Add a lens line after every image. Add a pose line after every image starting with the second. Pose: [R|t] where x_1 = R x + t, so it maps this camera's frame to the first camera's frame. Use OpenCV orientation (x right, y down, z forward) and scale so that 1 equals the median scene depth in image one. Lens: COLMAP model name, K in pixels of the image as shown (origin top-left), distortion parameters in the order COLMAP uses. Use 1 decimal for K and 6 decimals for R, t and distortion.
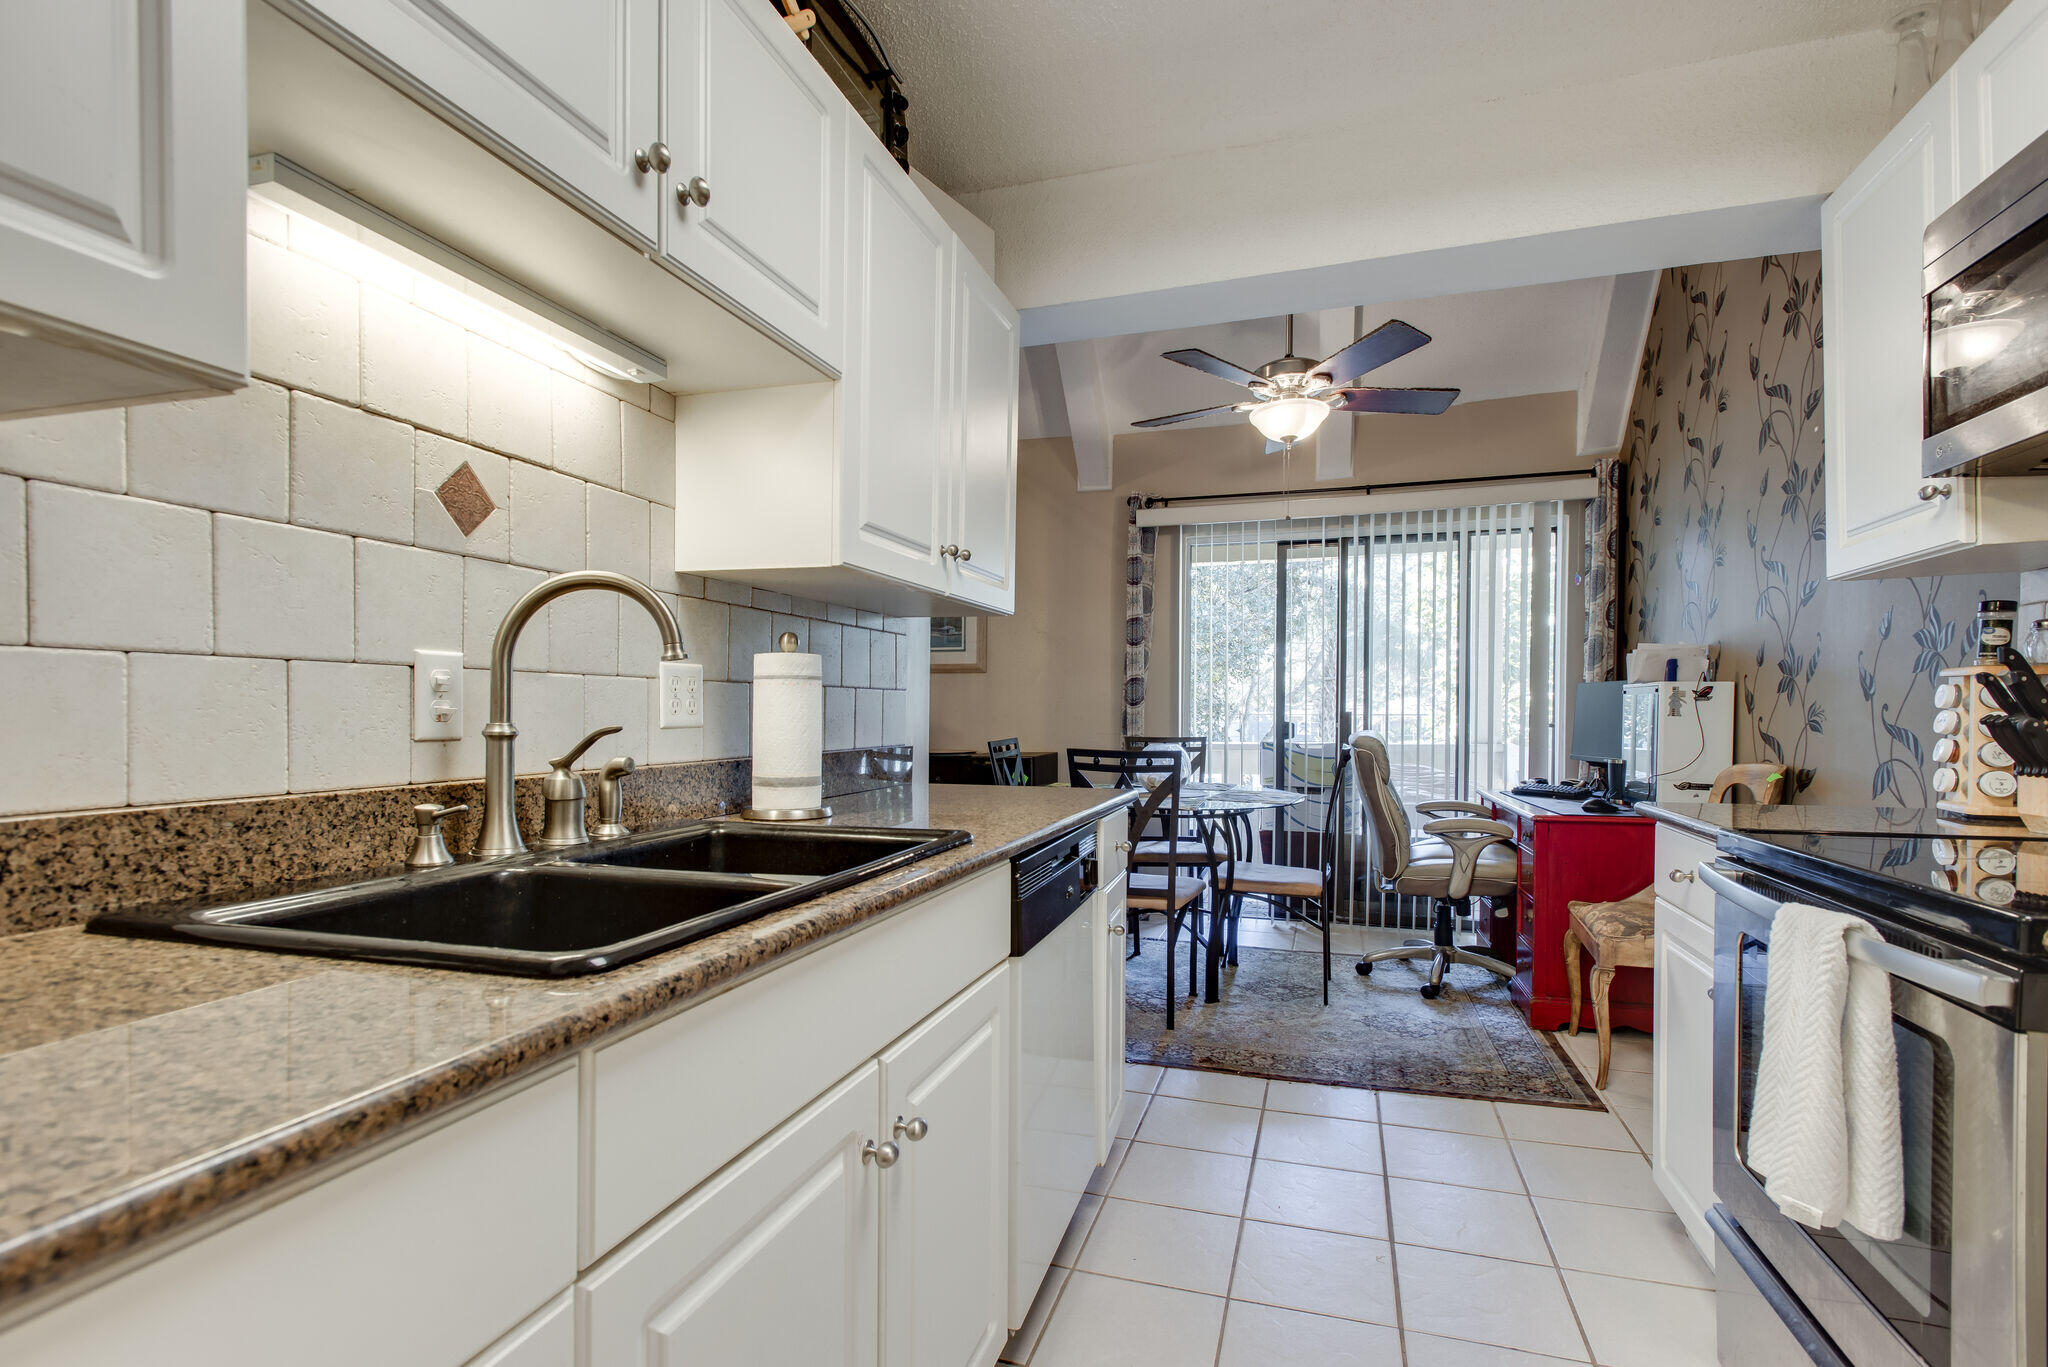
lens RADIAL K [[973.6, 0, 1023.0], [0, 973.6, 702.1], [0, 0, 1]] dist [0.006230, 0.000266]
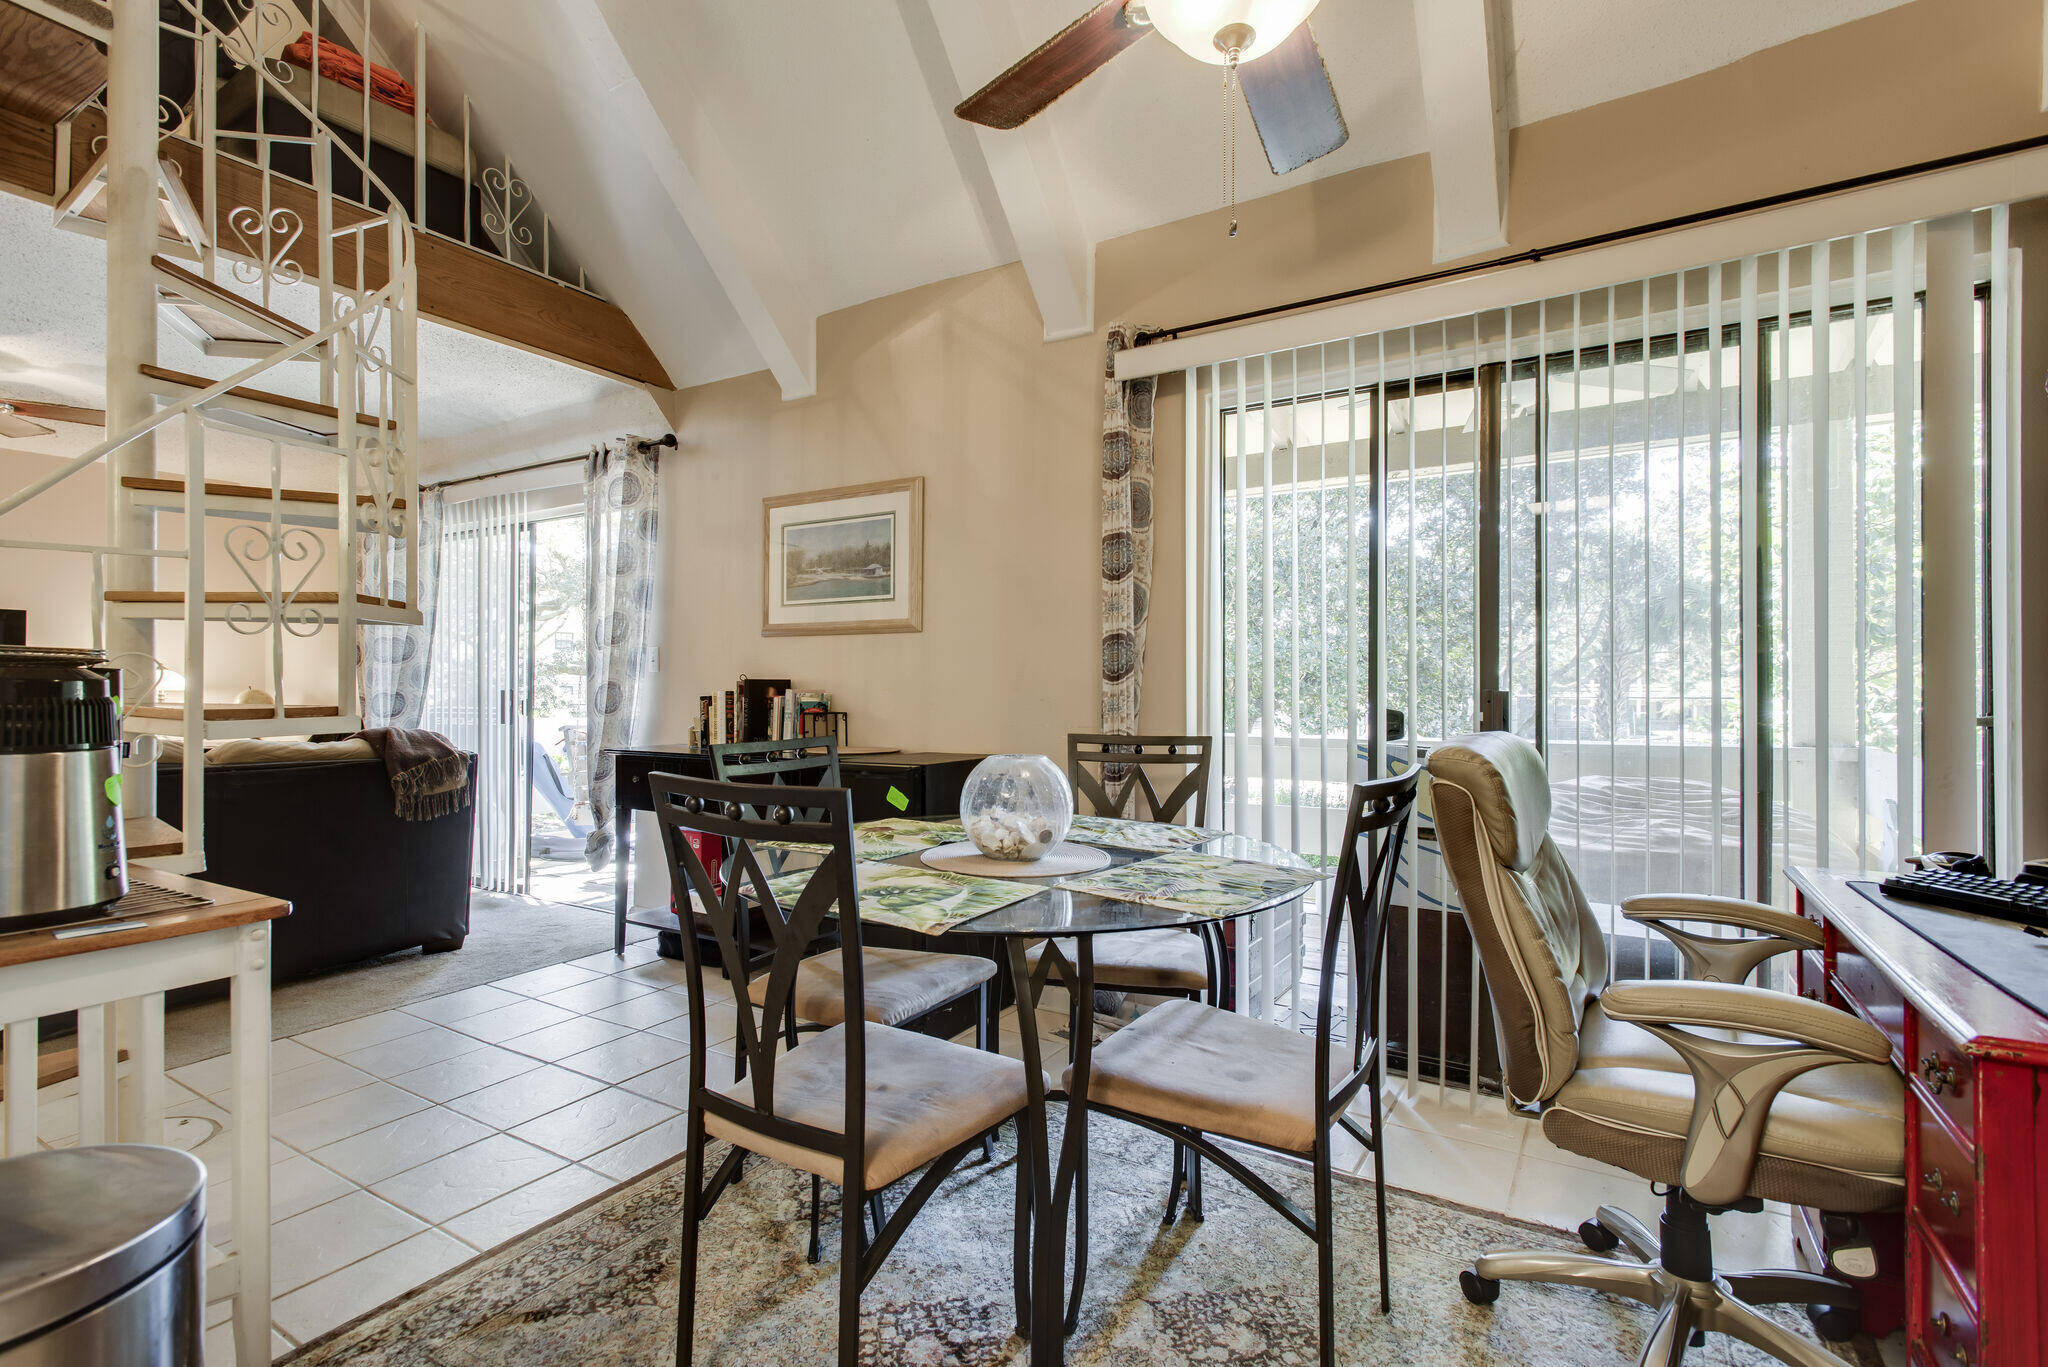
lens RADIAL K [[973.6, 0, 1010.5], [0, 973.6, 669.7], [0, 0, 1]] dist [0.006230, 0.000266]
pose [[0.969312, -0.002763, -0.245818, 0.213196], [-0.000173, 0.999929, -0.011923, 0.004051], [0.245834, 0.011599, 0.969243, 0.437038]]
